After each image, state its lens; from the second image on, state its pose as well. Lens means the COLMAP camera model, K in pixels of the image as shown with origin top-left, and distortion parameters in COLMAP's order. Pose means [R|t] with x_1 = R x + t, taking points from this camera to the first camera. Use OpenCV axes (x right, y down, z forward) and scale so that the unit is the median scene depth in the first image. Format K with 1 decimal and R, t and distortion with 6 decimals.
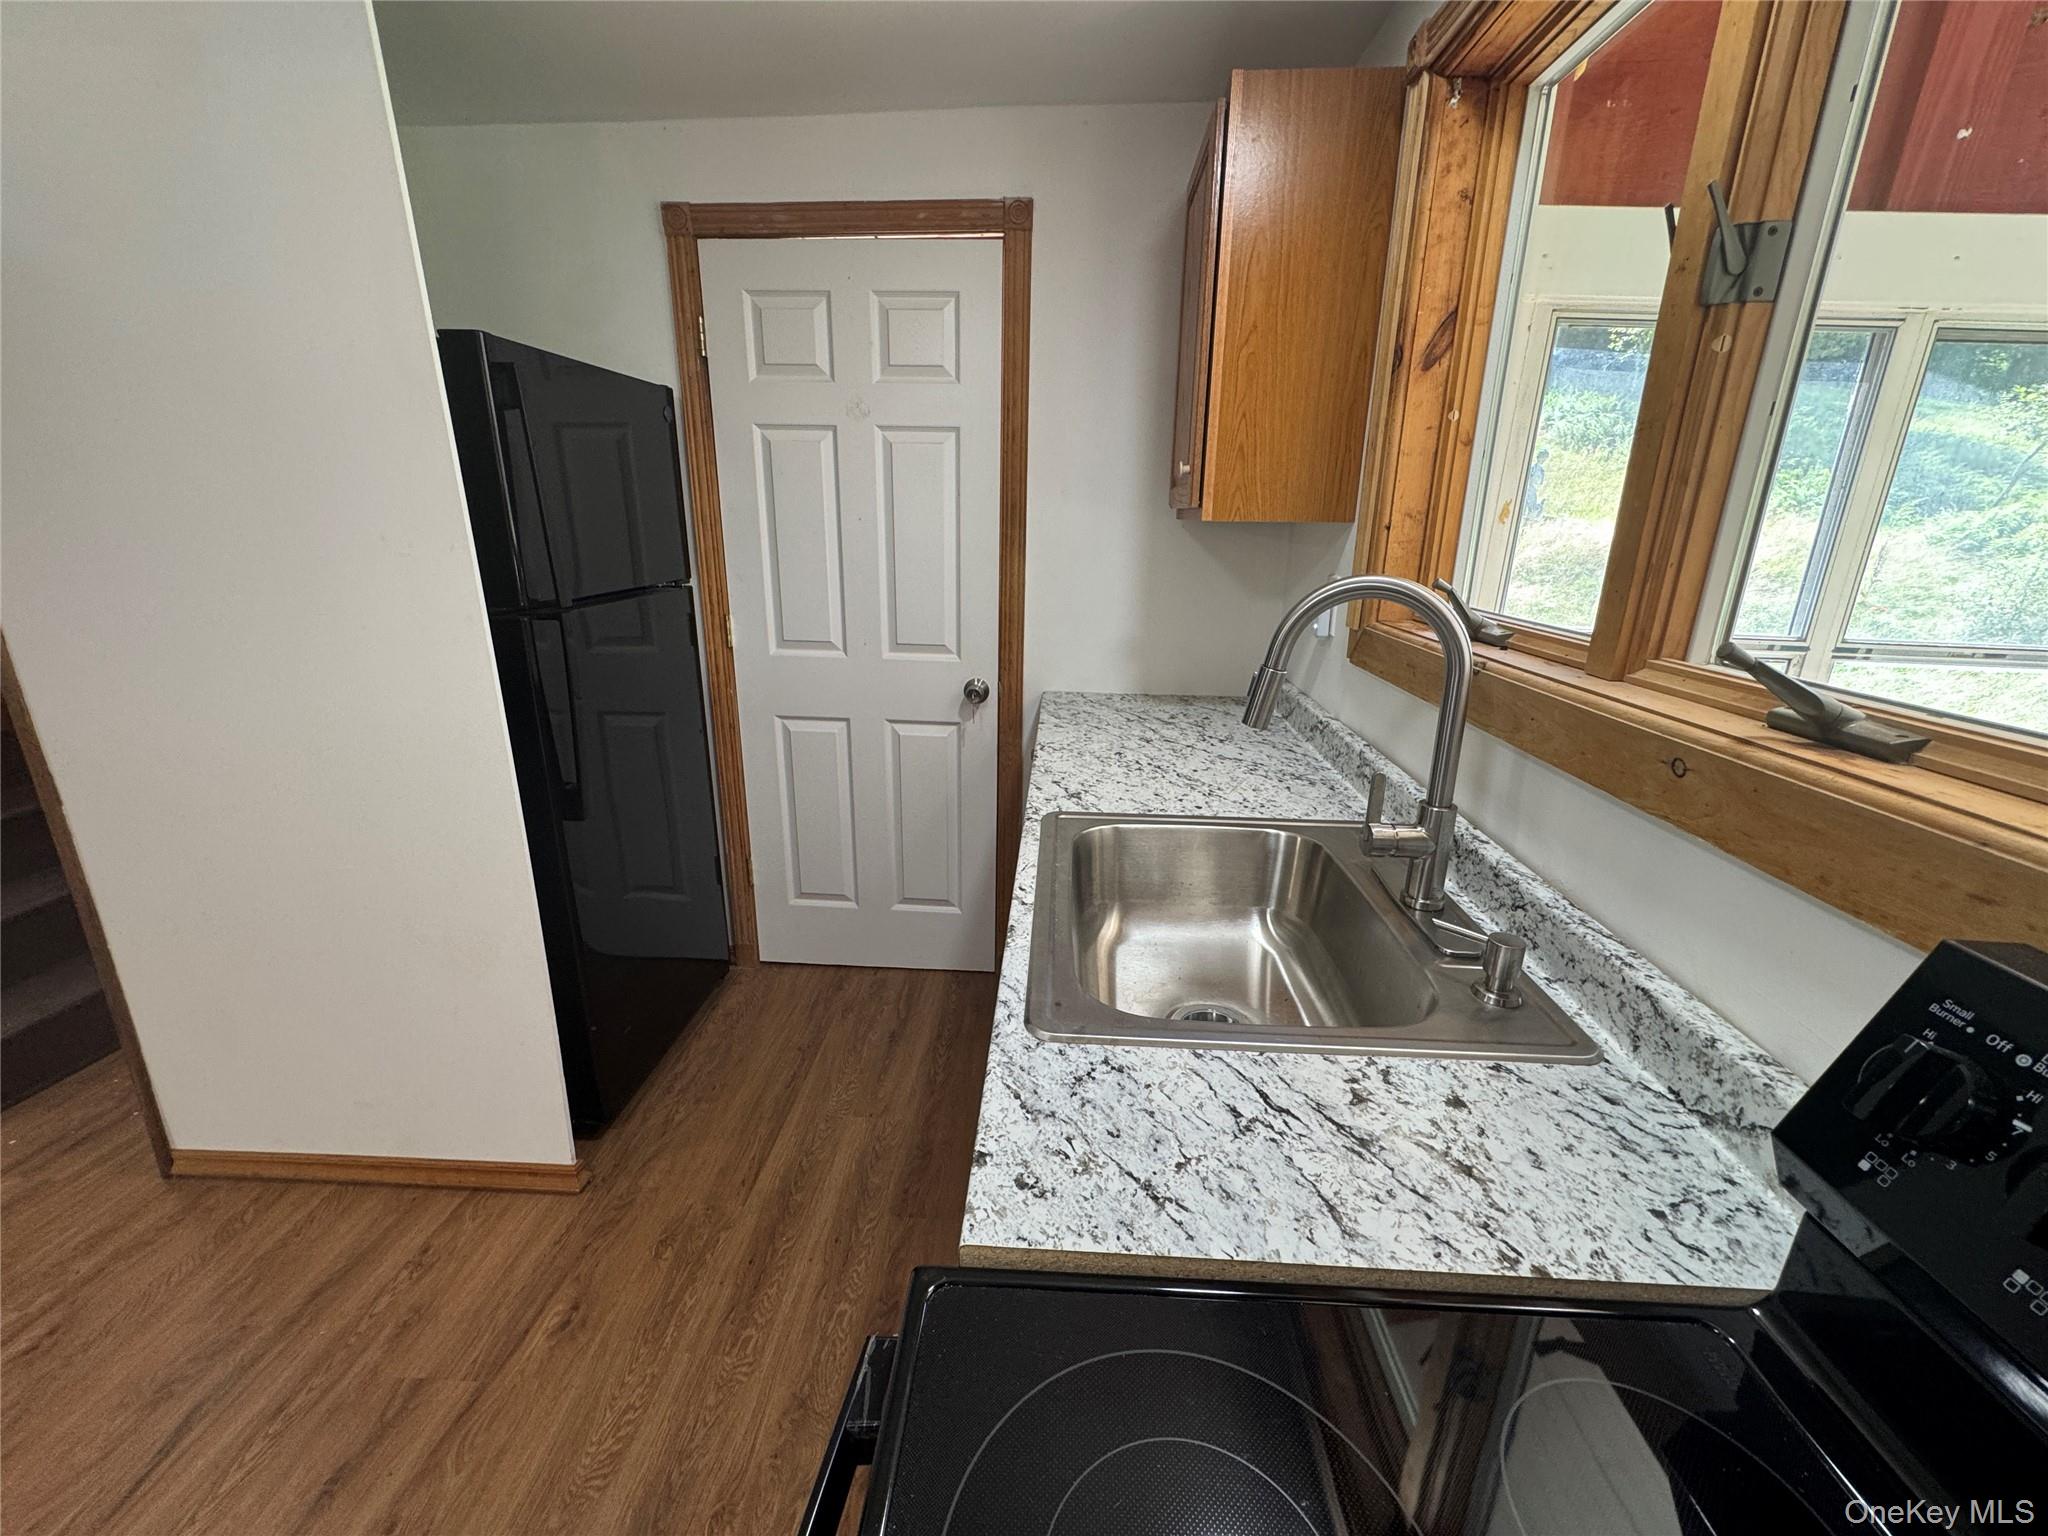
lens RADIAL K [[819.2, 0, 1024.0], [0, 819.2, 768.0], [0, 0, 1]] dist [-0.006314, 0.000302]
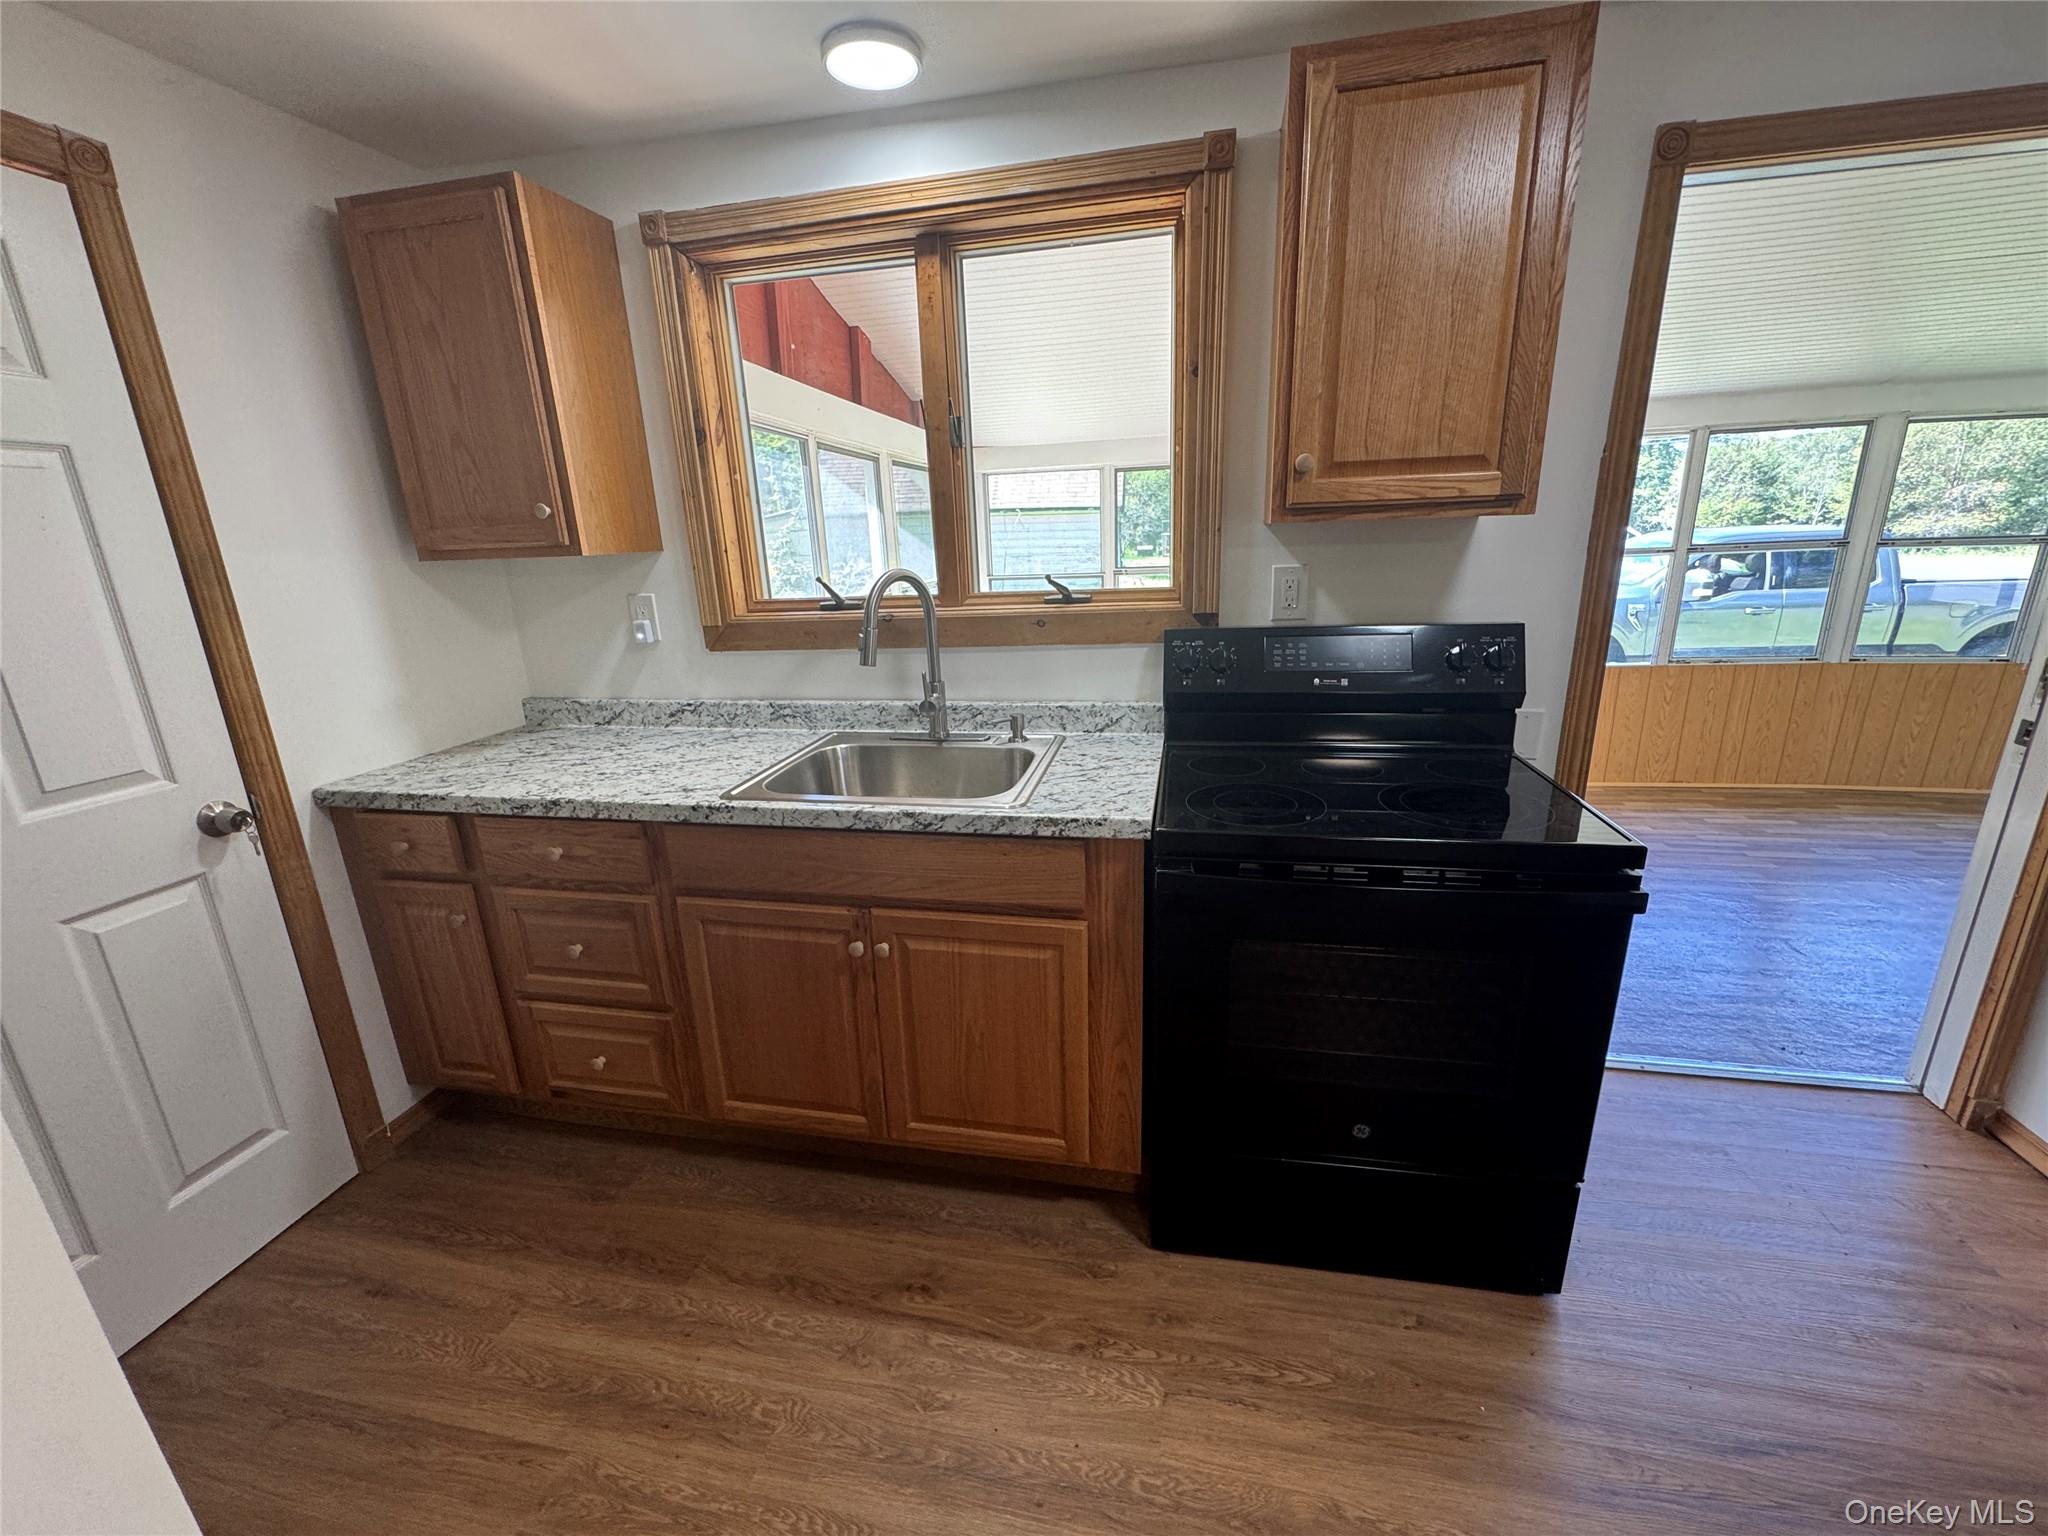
lens RADIAL K [[819.2, 0, 1024.0], [0, 819.2, 768.0], [0, 0, 1]] dist [-0.006314, 0.000302]
pose [[0.143854, -0.295203, 0.944543, -0.827940], [0.330092, 0.914120, 0.235422, -0.096208], [-0.932923, 0.277920, 0.228944, 0.246549]]
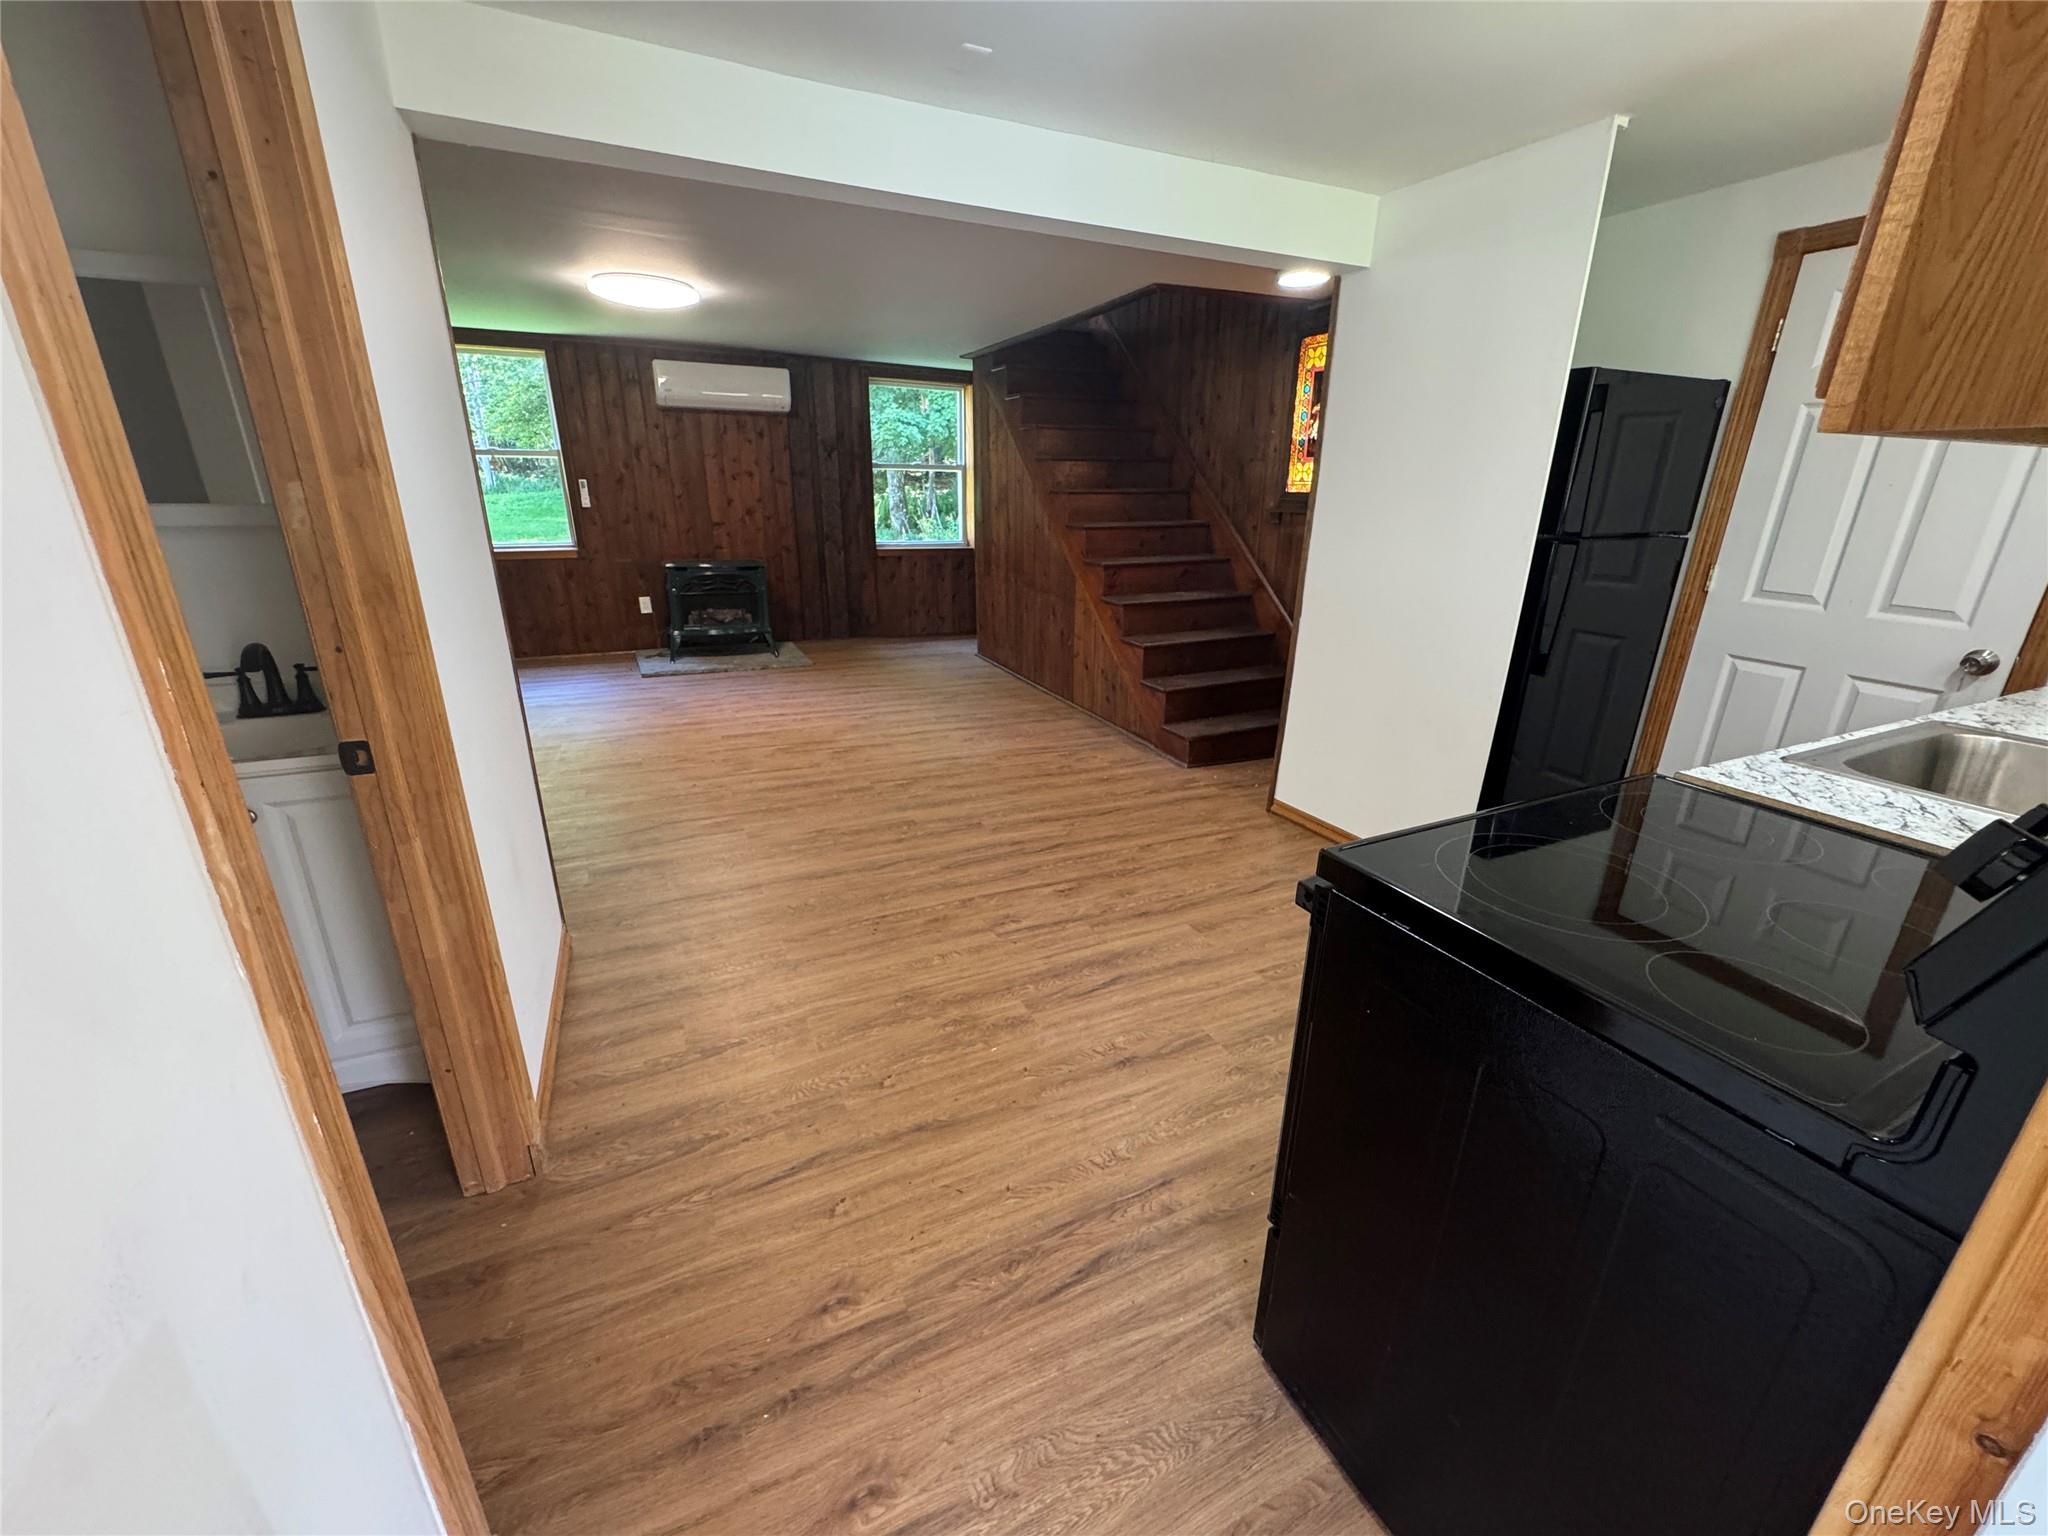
lens RADIAL K [[819.2, 0, 1024.0], [0, 819.2, 768.0], [0, 0, 1]] dist [-0.006314, 0.000302]
pose [[0.475264, 0.284246, -0.832664, 0.333125], [-0.267268, 0.948298, 0.171170, 0.225280], [0.838267, 0.141193, 0.526661, -0.619091]]
